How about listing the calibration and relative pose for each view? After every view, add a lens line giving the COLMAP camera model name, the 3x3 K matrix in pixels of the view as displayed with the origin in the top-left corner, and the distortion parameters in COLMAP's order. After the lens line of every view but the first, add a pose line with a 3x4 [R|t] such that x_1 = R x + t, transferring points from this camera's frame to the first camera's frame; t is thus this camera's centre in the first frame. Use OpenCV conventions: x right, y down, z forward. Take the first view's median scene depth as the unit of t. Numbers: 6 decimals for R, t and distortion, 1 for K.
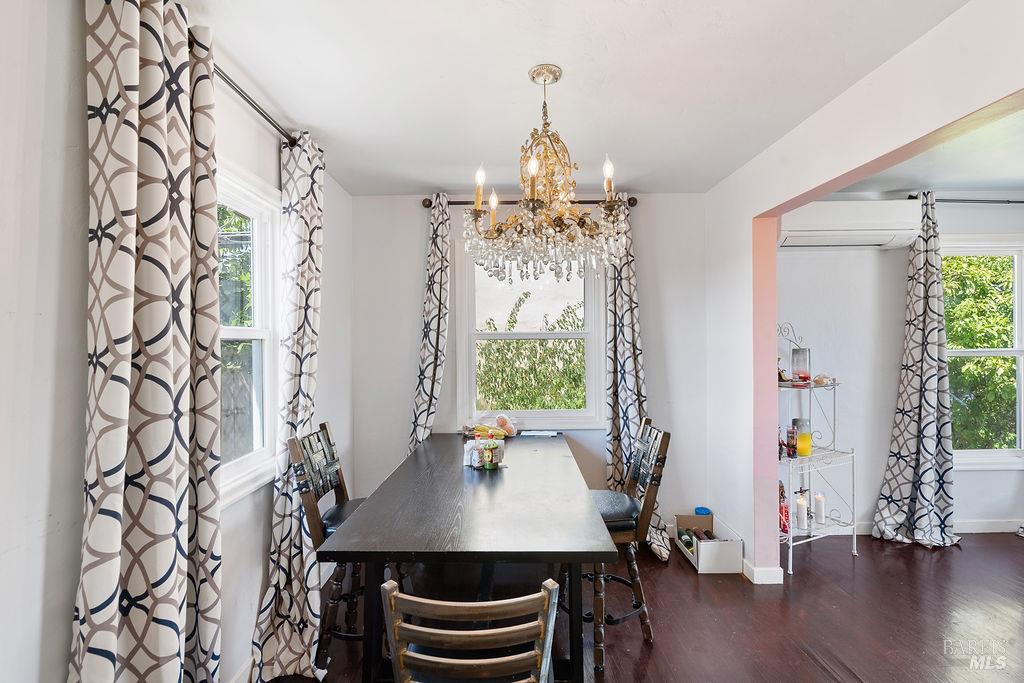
lens RADIAL K [[472.5, 0, 510.3], [0, 472.5, 339.7], [0, 0, 1]] dist [-0.000535, 0.000350]
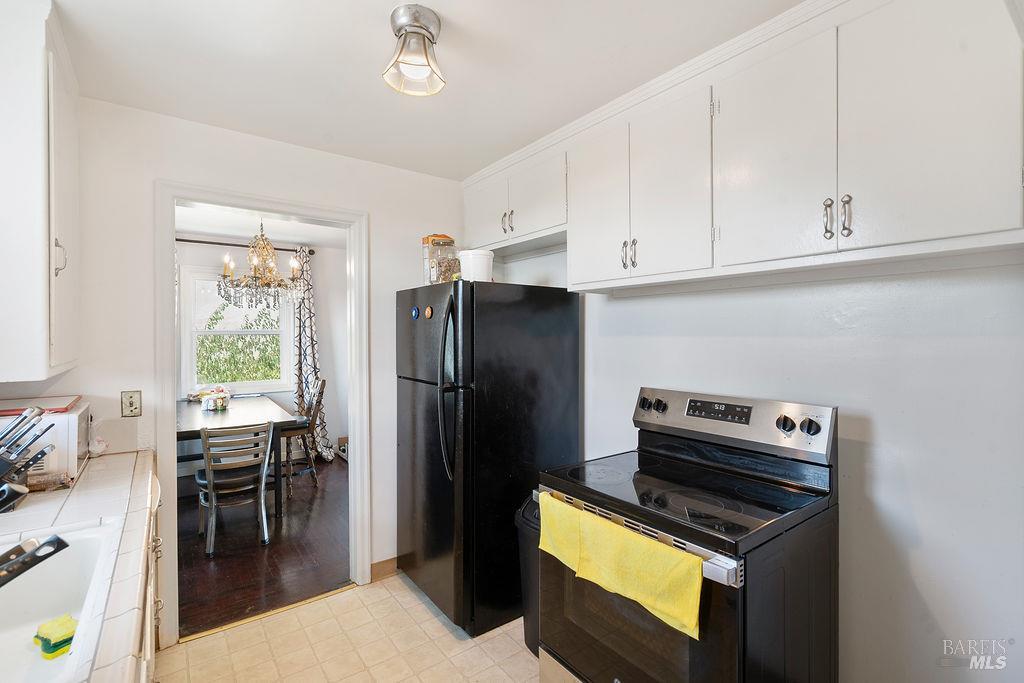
lens RADIAL K [[472.5, 0, 510.3], [0, 472.5, 339.7], [0, 0, 1]] dist [-0.000535, 0.000350]
pose [[0.812467, -0.000300, 0.583007, -0.144051], [-0.007149, 0.999920, 0.010477, -0.007120], [-0.582963, -0.012681, 0.812400, -0.770938]]
